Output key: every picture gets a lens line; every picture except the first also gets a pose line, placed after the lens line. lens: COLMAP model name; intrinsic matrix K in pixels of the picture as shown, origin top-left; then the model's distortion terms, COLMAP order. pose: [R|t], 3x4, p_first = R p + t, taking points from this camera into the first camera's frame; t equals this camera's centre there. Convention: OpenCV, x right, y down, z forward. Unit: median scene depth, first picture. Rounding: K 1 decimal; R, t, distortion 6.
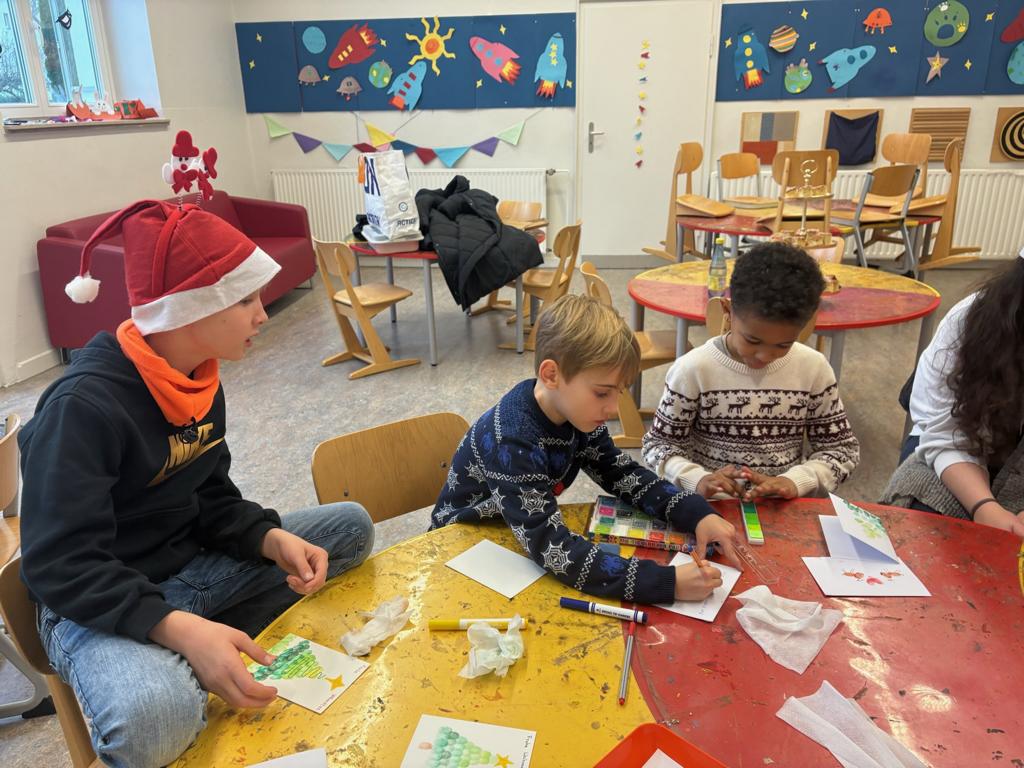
lens RADIAL K [[785.7, 0, 508.6], [0, 785.7, 382.5], [0, 0, 1]] dist [0.037695, -0.048042]
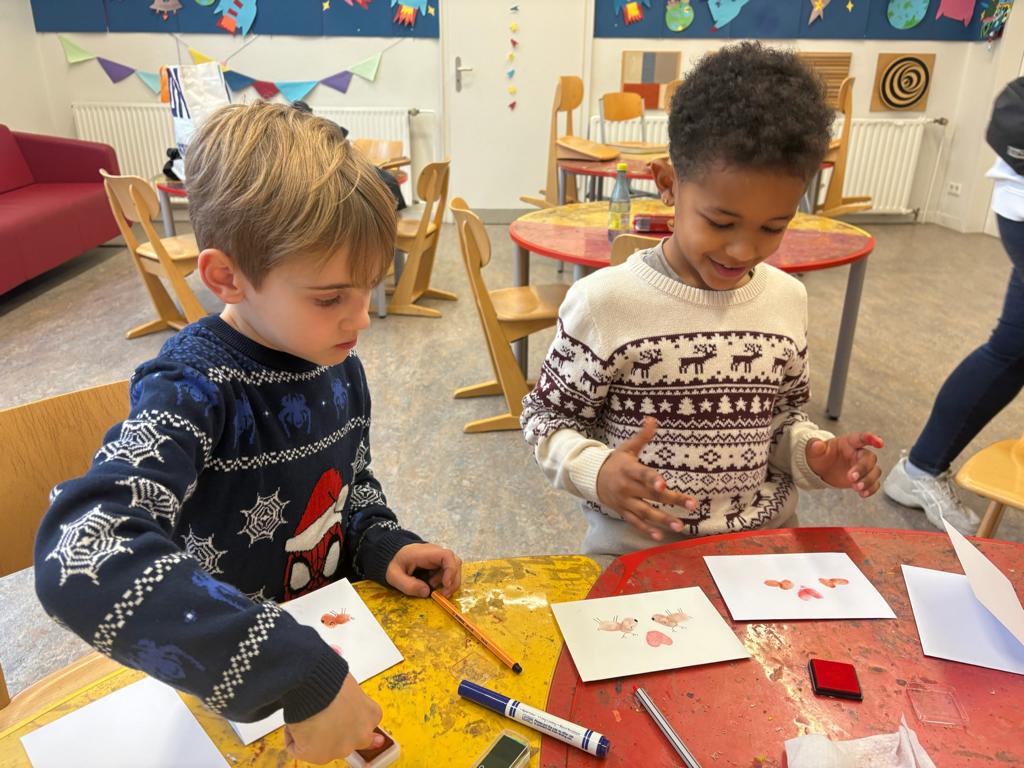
lens RADIAL K [[757.3, 0, 514.5], [0, 757.3, 371.2], [0, 0, 1]] dist [0.068206, -0.075614]
pose [[0.985752, -0.032239, 0.165089, 0.015868], [0.028047, 0.999224, 0.027667, 0.001176], [-0.165853, -0.022643, 0.985891, 0.150391]]
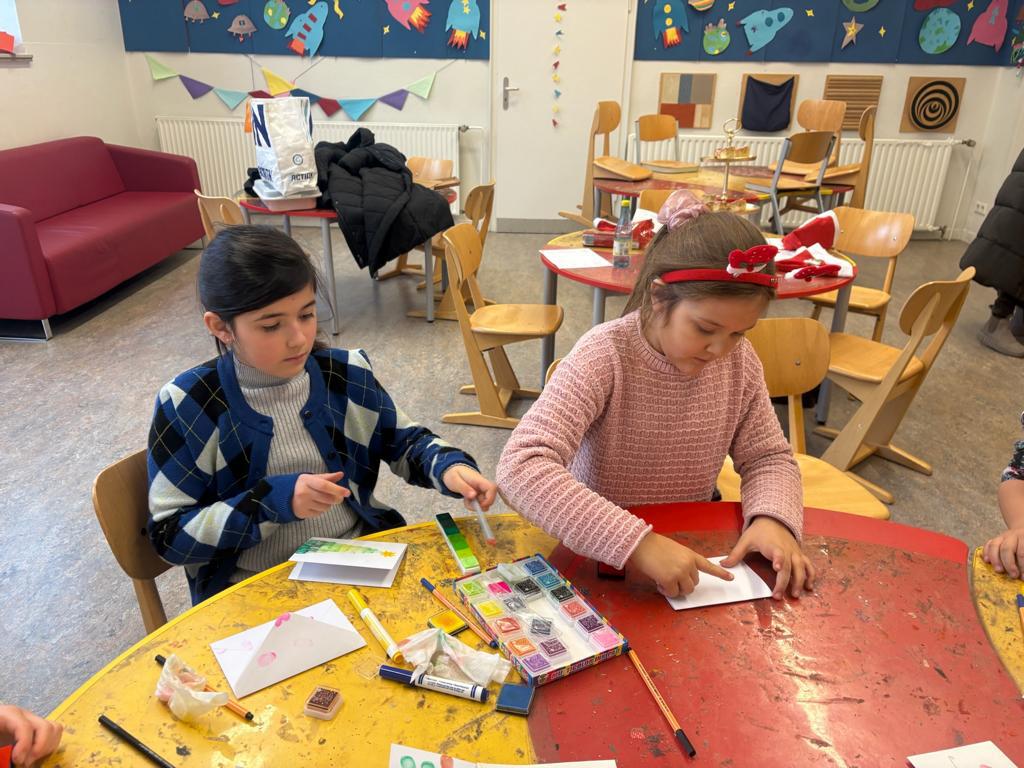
lens RADIAL K [[776.0, 0, 514.7], [0, 776.0, 383.9], [0, 0, 1]] dist [0.031308, -0.021730]
pose [[0.993820, -0.005031, 0.110886, 0.010271], [-0.000452, 0.998781, 0.049364, -0.007691], [-0.110999, -0.049109, 0.992606, 0.053729]]
